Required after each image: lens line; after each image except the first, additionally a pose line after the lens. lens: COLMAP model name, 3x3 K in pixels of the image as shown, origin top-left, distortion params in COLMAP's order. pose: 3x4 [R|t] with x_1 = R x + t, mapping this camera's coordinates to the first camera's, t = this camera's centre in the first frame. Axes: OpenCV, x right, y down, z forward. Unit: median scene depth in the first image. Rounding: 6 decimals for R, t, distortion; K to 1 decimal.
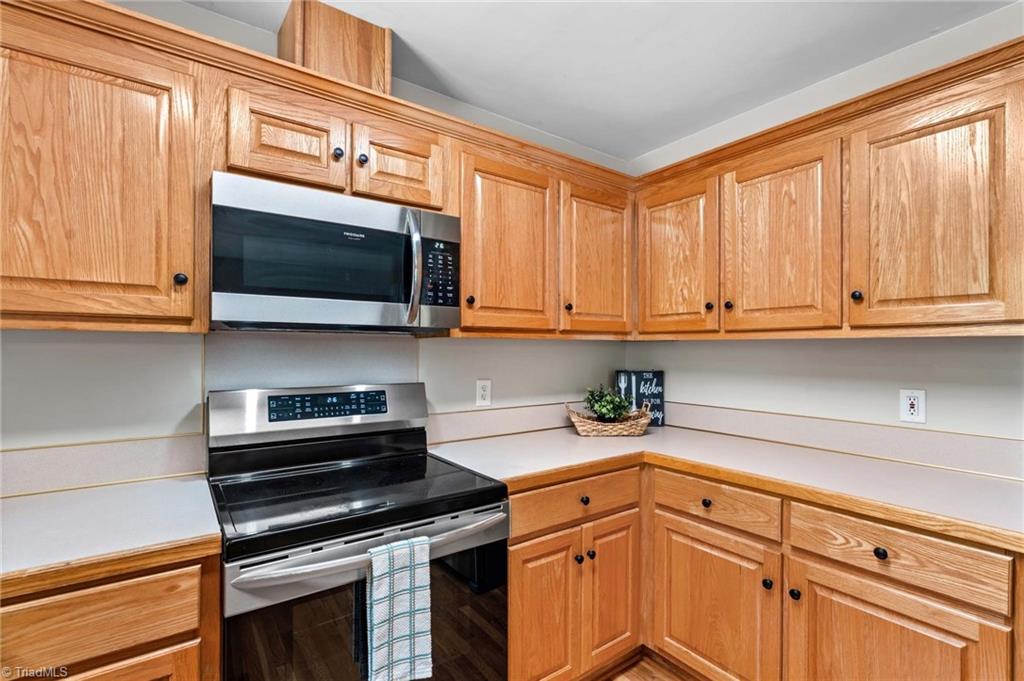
lens RADIAL K [[457.3, 0, 474.9], [0, 457.3, 346.0], [0, 0, 1]] dist [-0.000415, -0.000038]
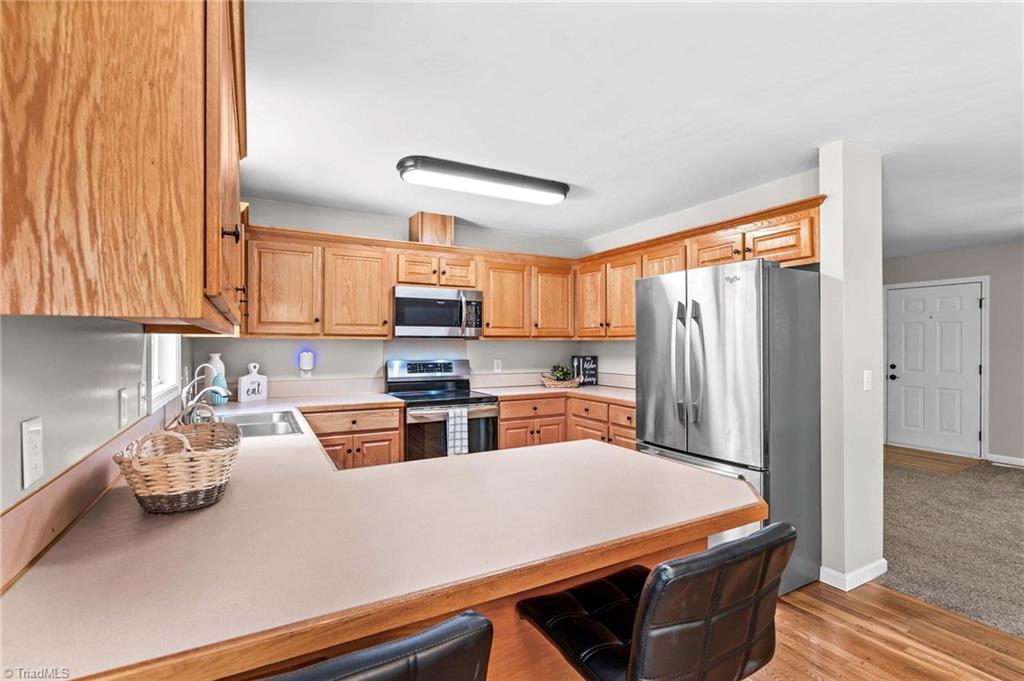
lens RADIAL K [[474.0, 0, 495.9], [0, 474.0, 339.4], [0, 0, 1]] dist [-0.002416, -0.000124]
pose [[0.995641, -0.002855, -0.093229, 0.264255], [0.002547, 0.999991, -0.003421, -0.013194], [0.093238, 0.003169, 0.995639, -1.450397]]
